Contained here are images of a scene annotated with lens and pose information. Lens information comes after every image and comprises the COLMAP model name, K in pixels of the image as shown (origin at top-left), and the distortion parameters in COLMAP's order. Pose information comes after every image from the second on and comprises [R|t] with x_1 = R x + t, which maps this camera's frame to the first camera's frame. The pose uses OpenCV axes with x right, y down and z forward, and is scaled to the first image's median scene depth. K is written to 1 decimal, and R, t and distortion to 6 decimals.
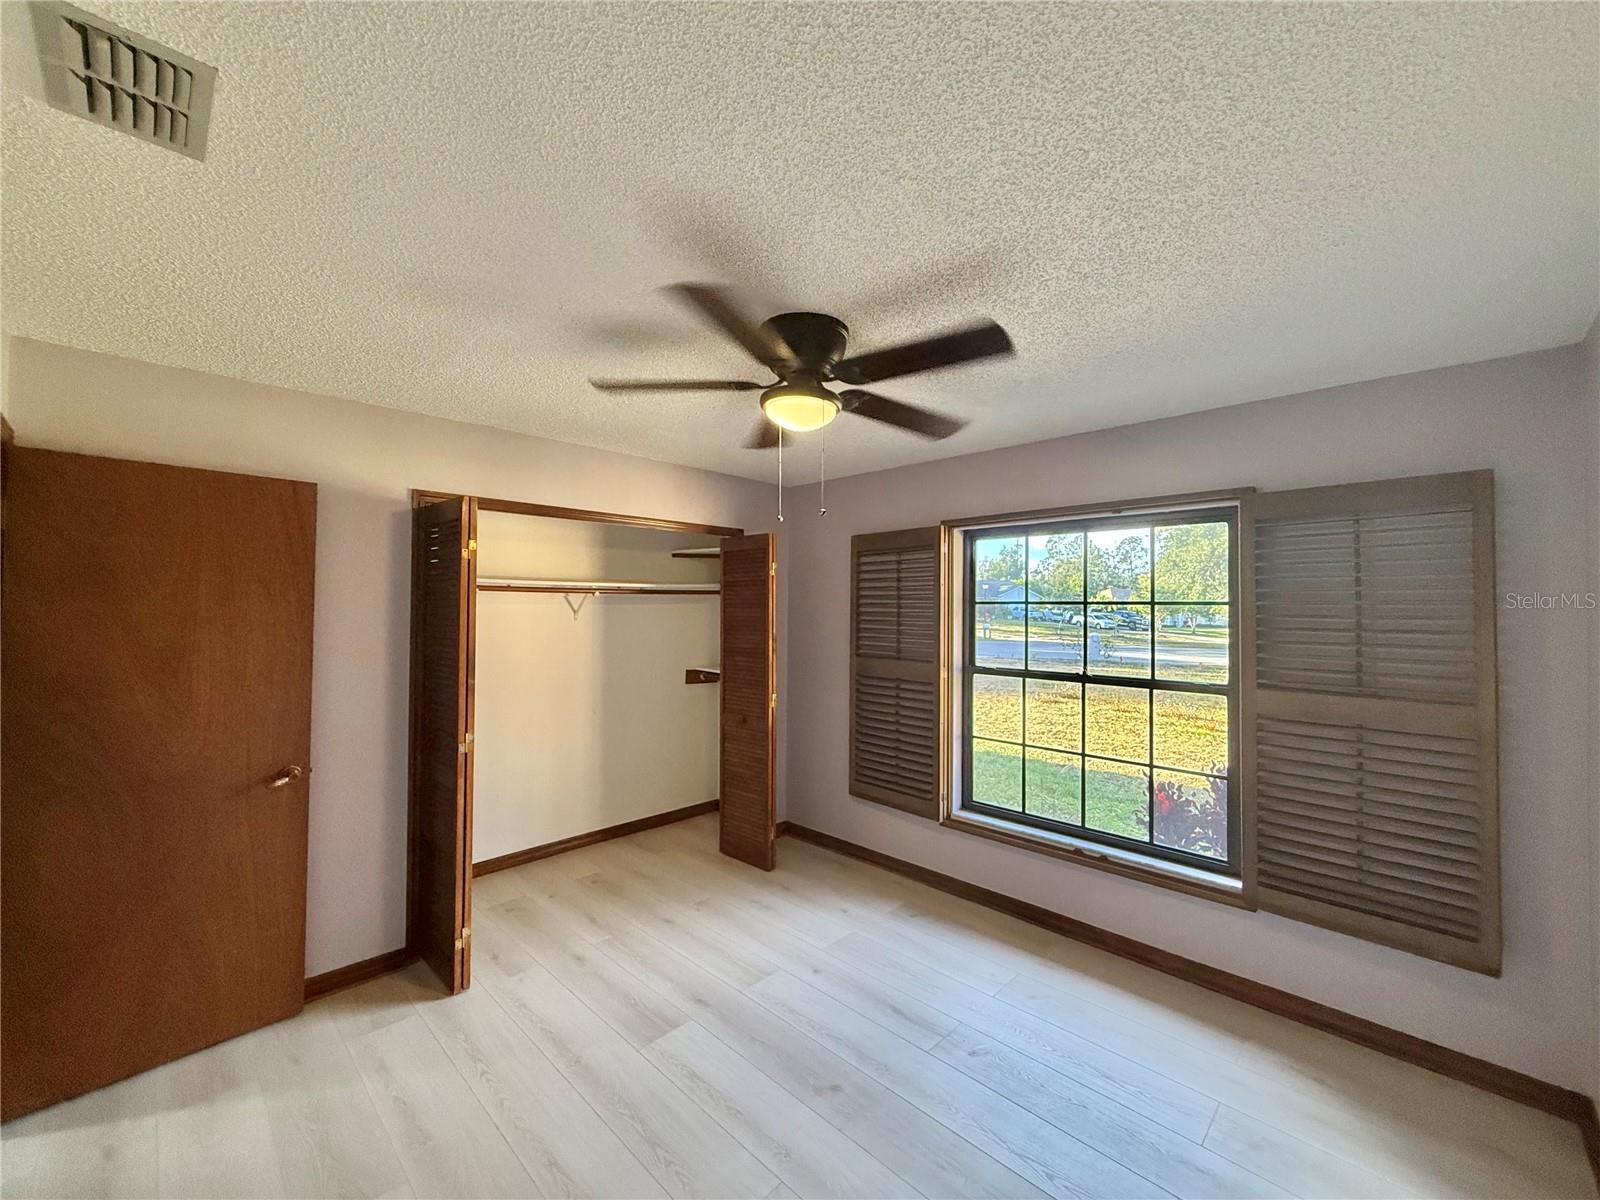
lens RADIAL K [[637.2, 0, 798.7], [0, 637.2, 595.9], [0, 0, 1]] dist [-0.000112, 0.000057]
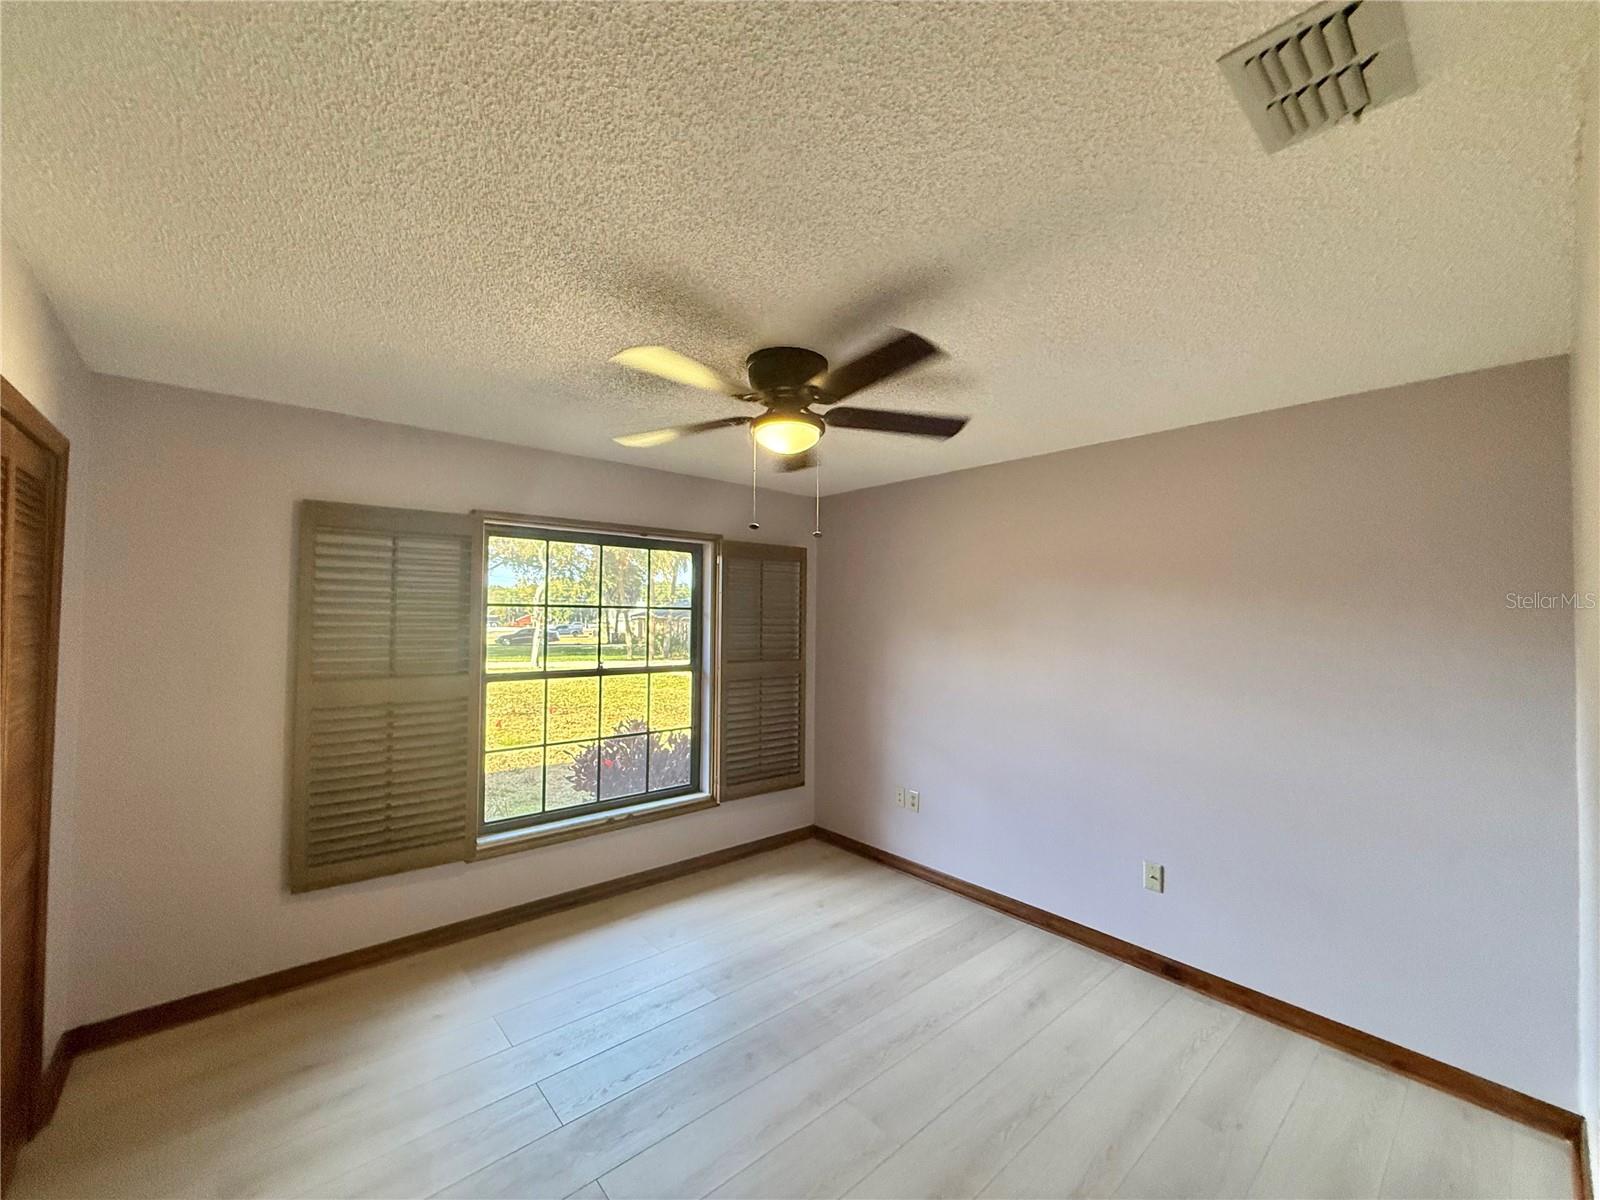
lens RADIAL K [[637.4, 0, 796.2], [0, 637.4, 596.5], [0, 0, 1]] dist [-0.000021, 0.000049]
pose [[0.081079, 0.023970, 0.996419, -0.979254], [-0.028885, 0.999347, -0.021690, 0.010644], [-0.996289, -0.027023, 0.081719, 0.805650]]
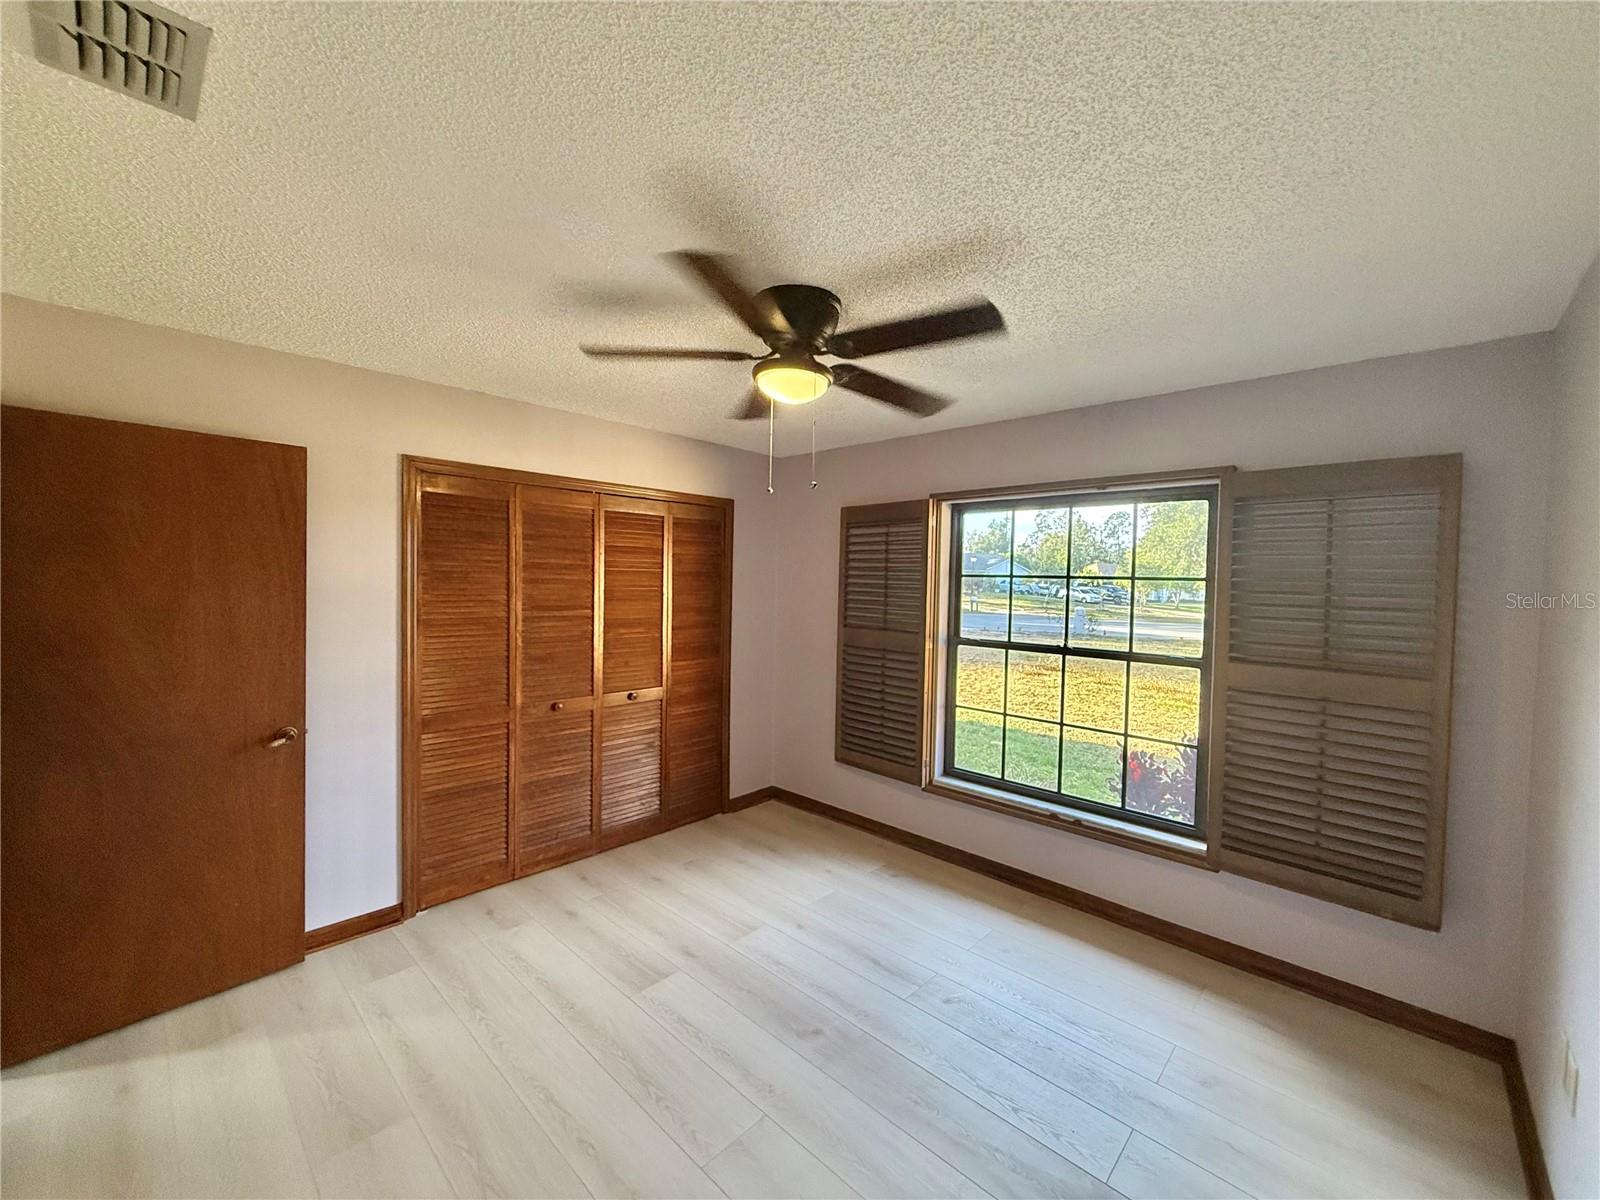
lens RADIAL K [[637.2, 0, 798.7], [0, 637.2, 595.9], [0, 0, 1]] dist [-0.000112, 0.000057]
pose [[0.999760, 0.012487, 0.017976, -0.001129], [-0.013303, 0.998851, 0.046032, -0.000505], [-0.017381, -0.046260, 0.998778, -0.022278]]
